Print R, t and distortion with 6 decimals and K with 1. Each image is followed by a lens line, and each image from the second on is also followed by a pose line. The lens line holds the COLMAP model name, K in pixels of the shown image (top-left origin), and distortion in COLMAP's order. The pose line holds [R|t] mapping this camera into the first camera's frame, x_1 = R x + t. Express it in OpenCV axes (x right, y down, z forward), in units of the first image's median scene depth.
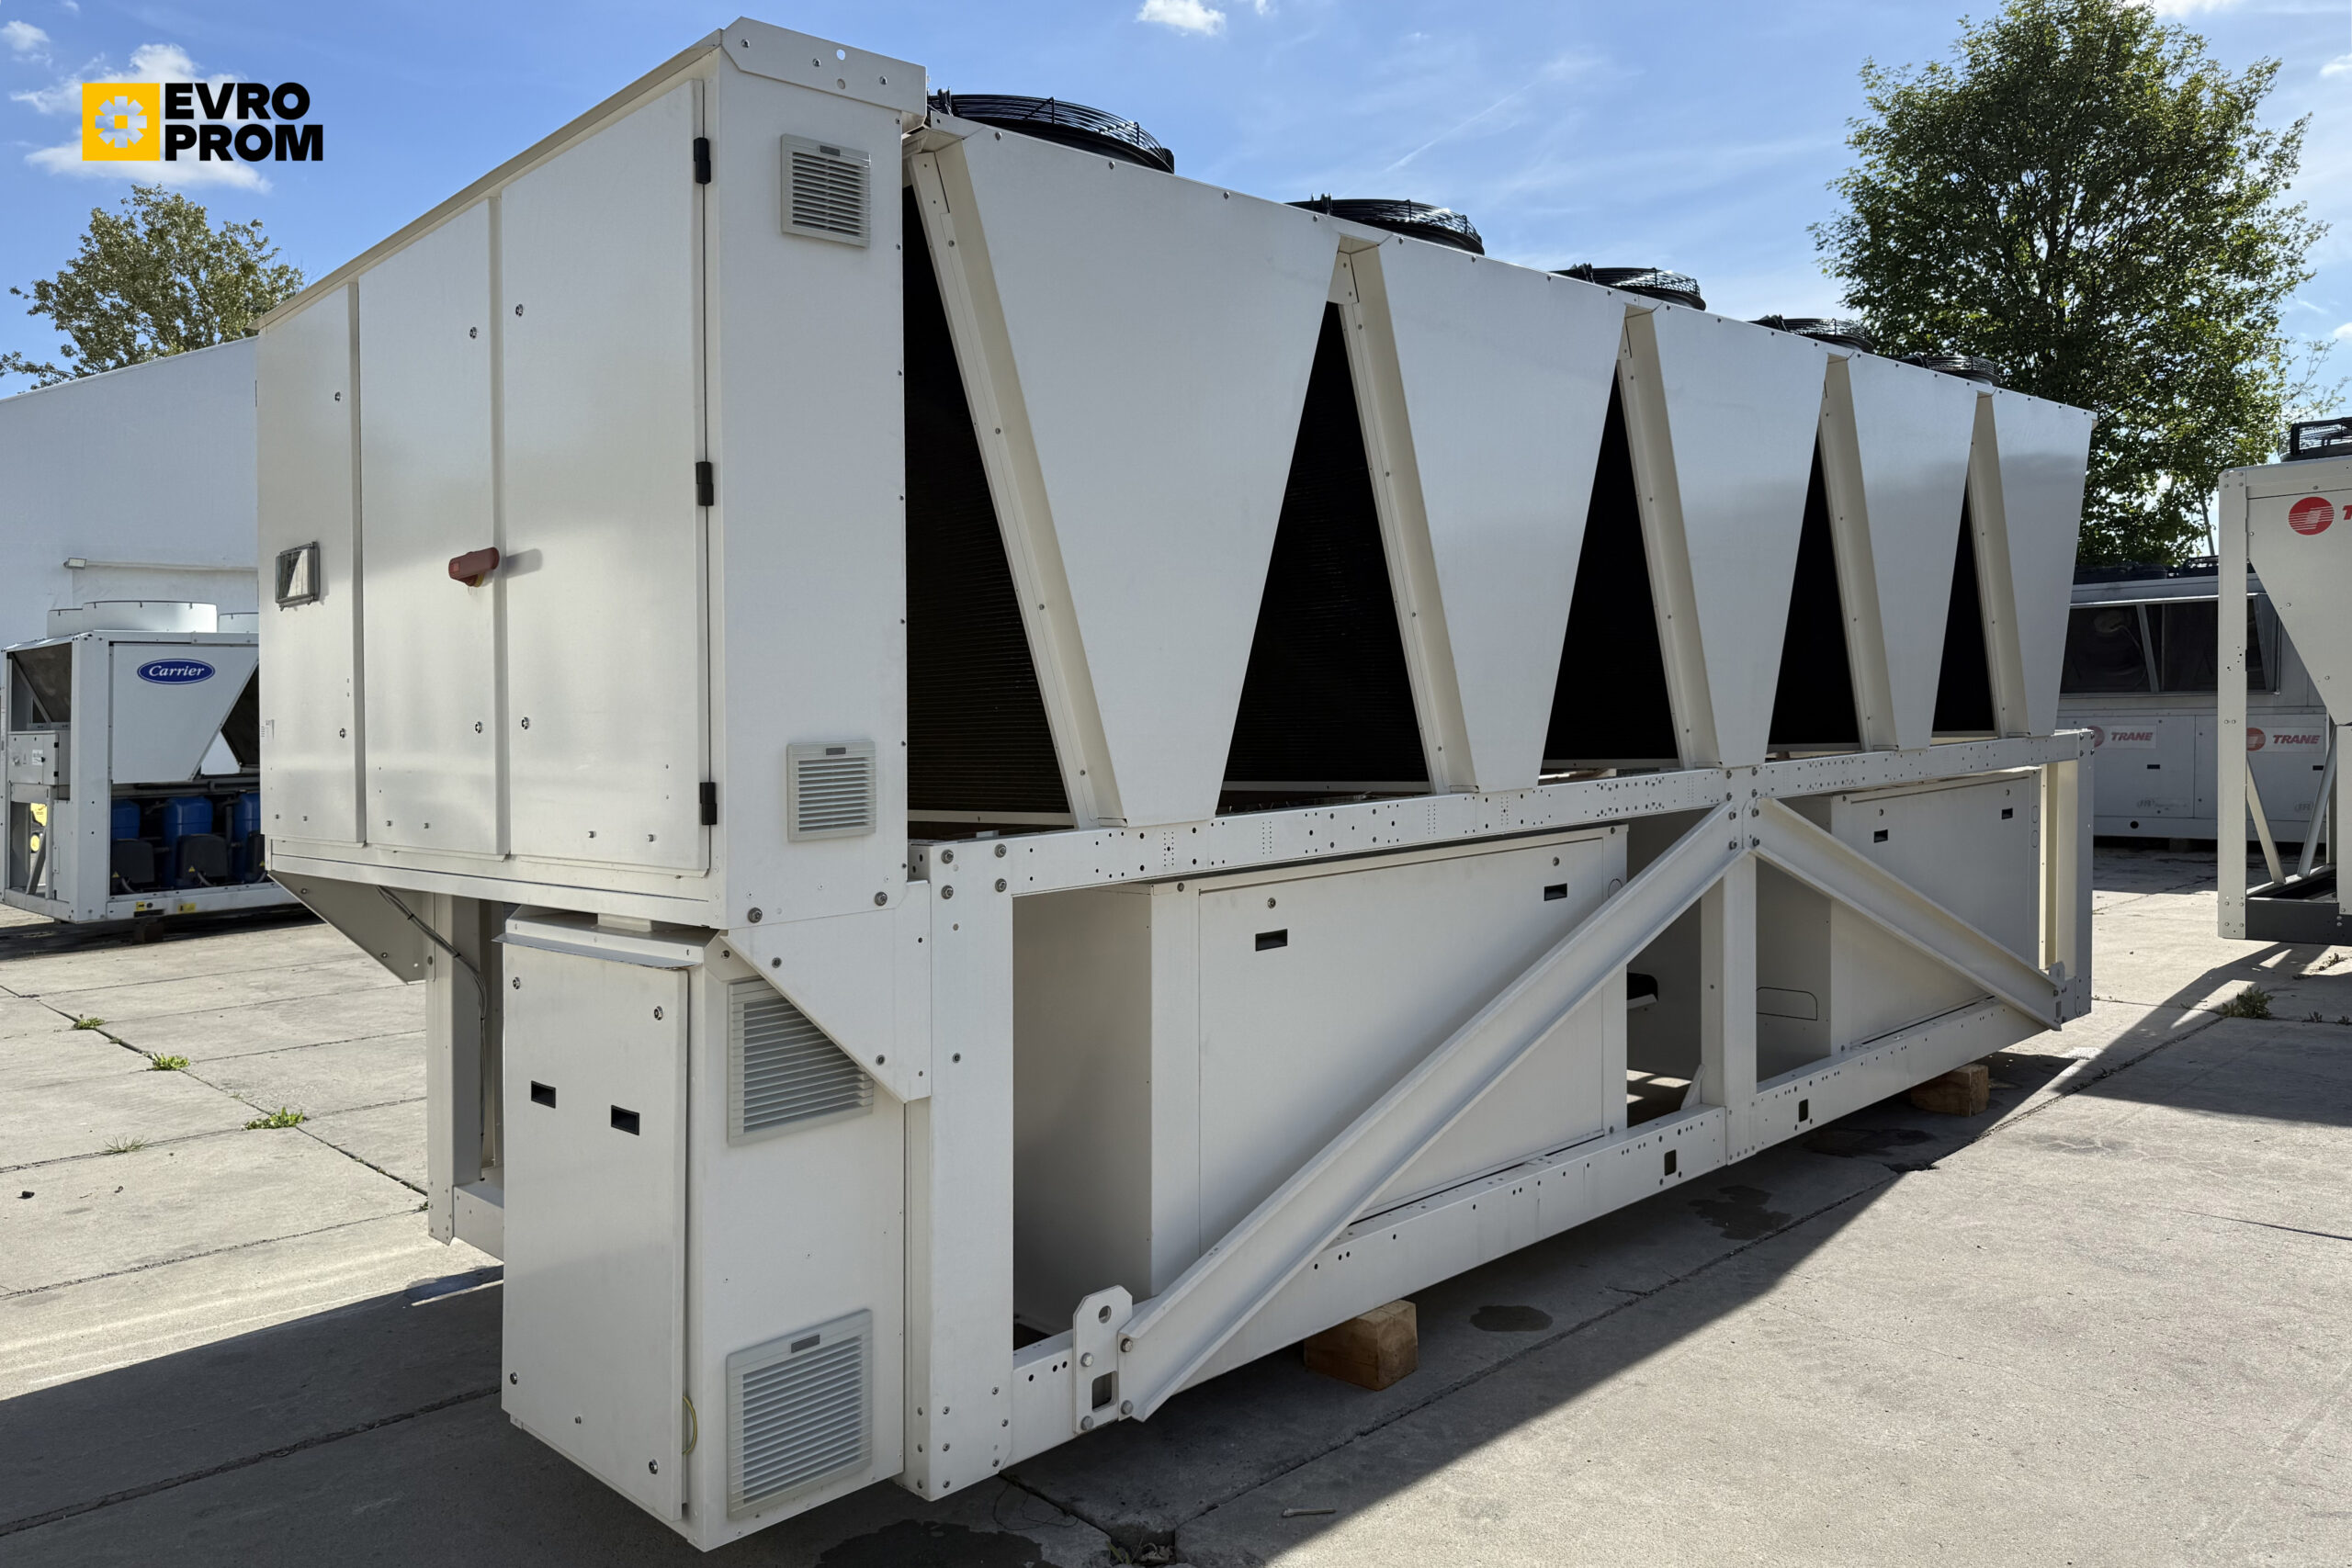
lens RADIAL K [[1645.9, 0, 1116.8], [0, 1645.9, 731.0], [0, 0, 1]] dist [0.059267, -0.077012]
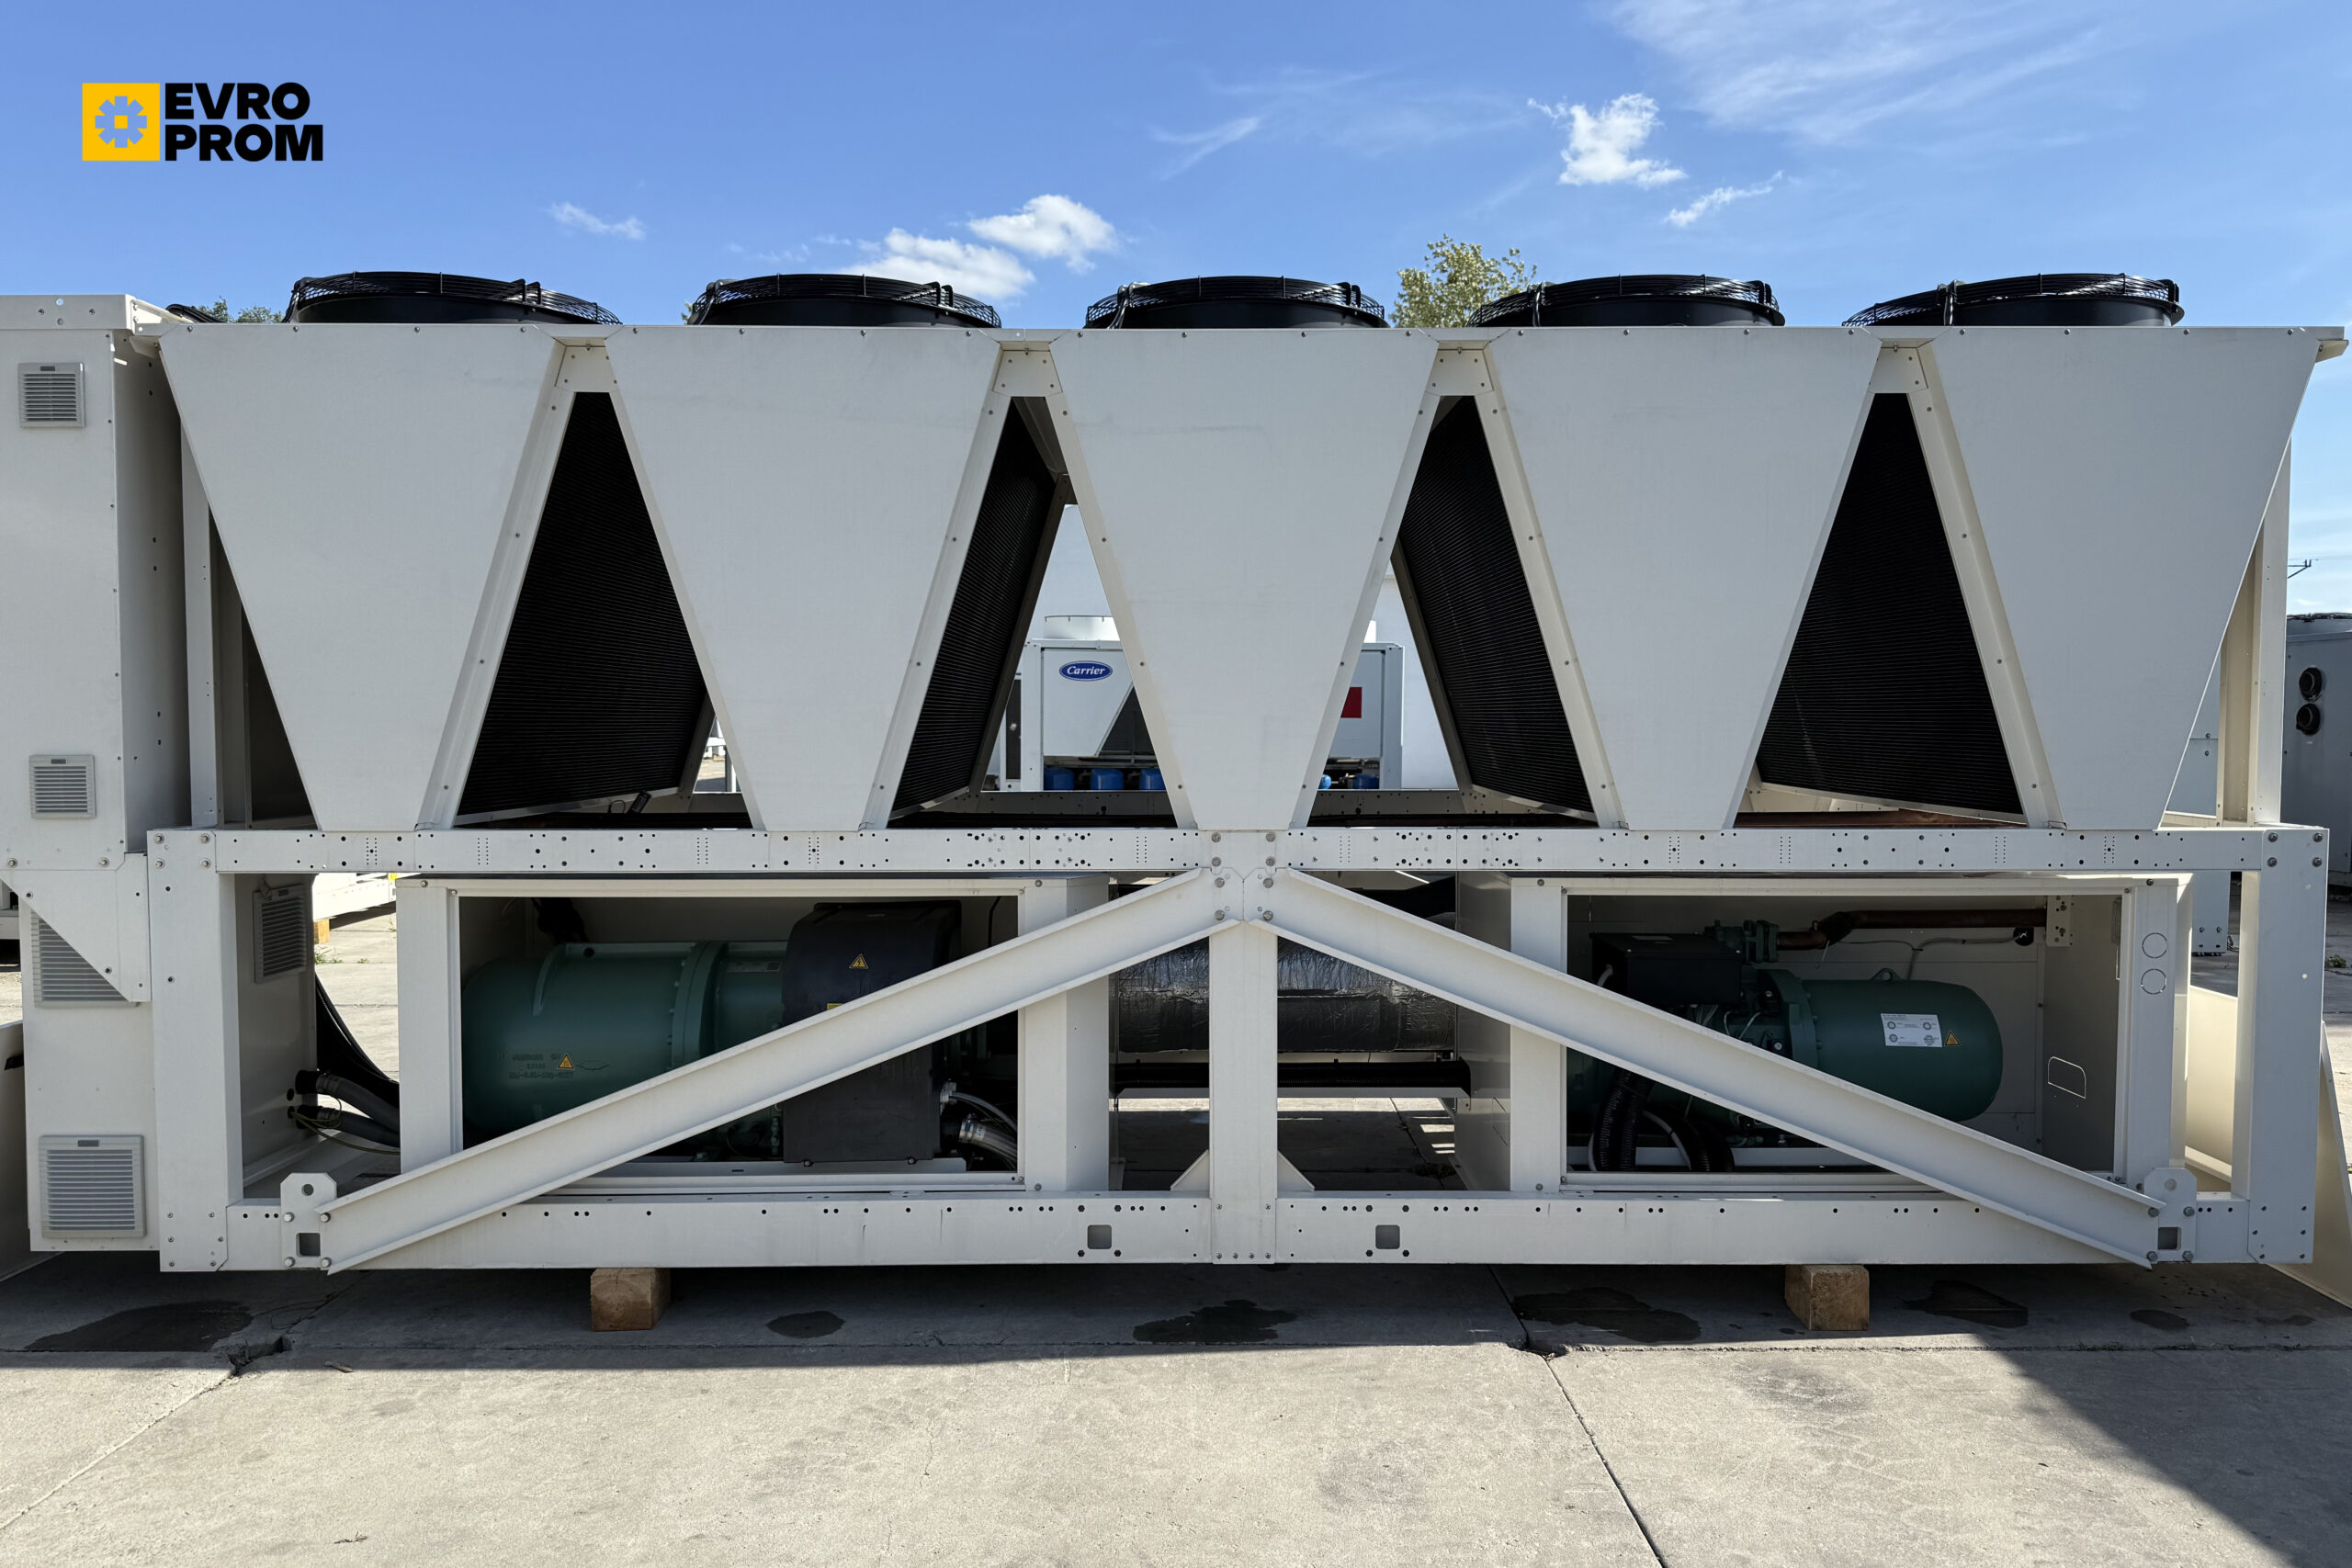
lens RADIAL K [[1593.9, 0, 1116.4], [0, 1593.9, 790.9], [0, 0, 1]] dist [0.145445, -0.212773]
pose [[0.740687, 0.064401, -0.668757, 1.156508], [-0.034922, 0.997740, 0.057404, -0.060163], [0.670942, -0.019164, 0.741262, 0.399455]]
